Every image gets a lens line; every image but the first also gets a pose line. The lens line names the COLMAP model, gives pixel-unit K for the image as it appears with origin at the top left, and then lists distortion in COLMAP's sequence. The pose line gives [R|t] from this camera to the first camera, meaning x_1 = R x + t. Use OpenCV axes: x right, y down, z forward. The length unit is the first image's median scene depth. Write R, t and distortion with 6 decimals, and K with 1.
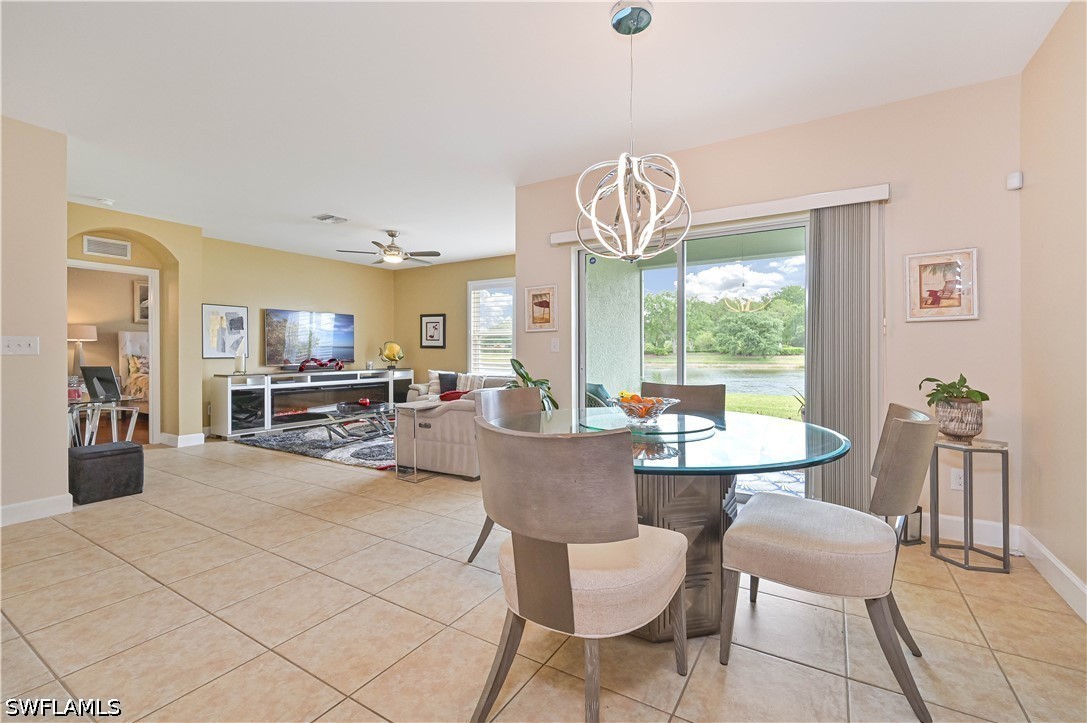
lens RADIAL K [[468.9, 0, 545.2], [0, 468.9, 356.1], [0, 0, 1]] dist [-0.002910, -0.000336]
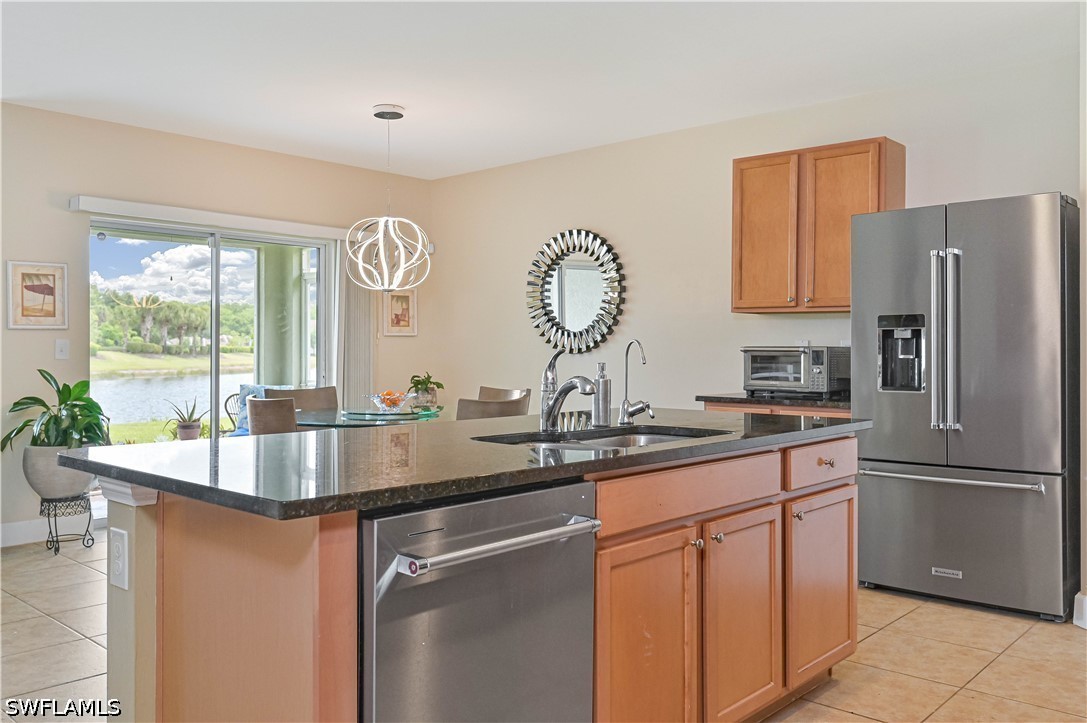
lens RADIAL K [[881.6, 0, 543.1], [0, 881.6, 350.6], [0, 0, 1]] dist [-0.000893, -0.000555]
pose [[0.193054, 0.003207, 0.981183, -0.751806], [0.008111, 0.999955, -0.004865, -0.005871], [-0.981155, 0.008898, 0.193019, 0.022186]]
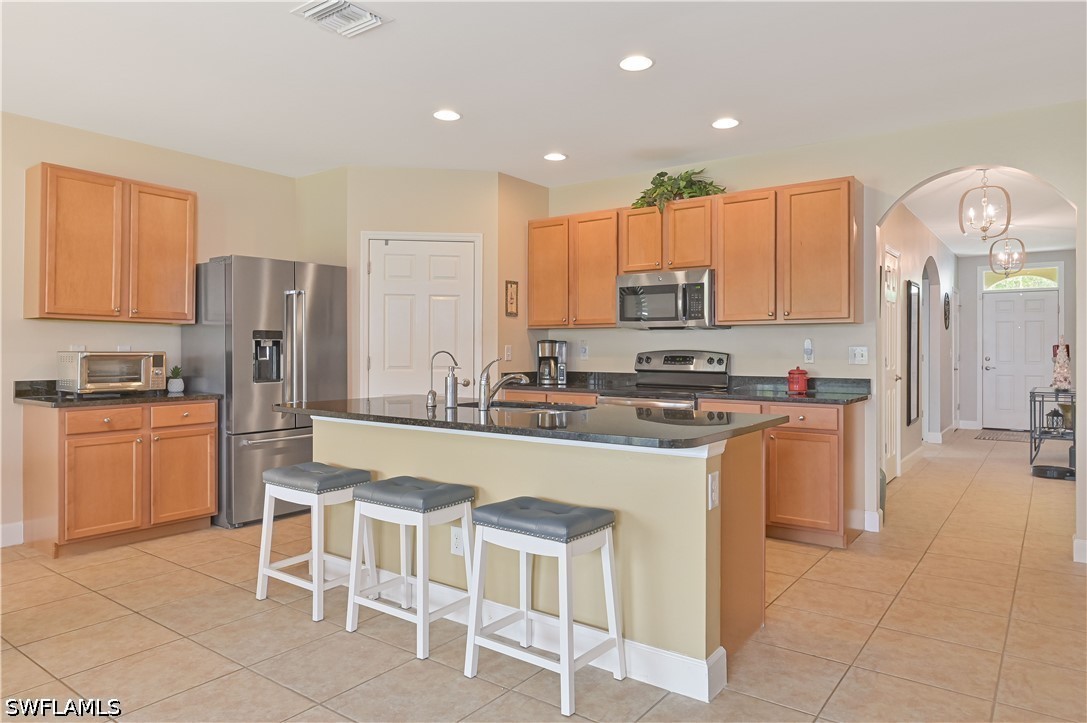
lens RADIAL K [[687.2, 0, 543.5], [0, 687.2, 361.5], [0, 0, 1]] dist [-0.001507, -0.000132]
pose [[-0.996078, -0.001626, 0.088466, -0.419426], [0.000890, 0.999596, 0.028392, -0.020745], [-0.088476, 0.028359, -0.995675, 0.615619]]
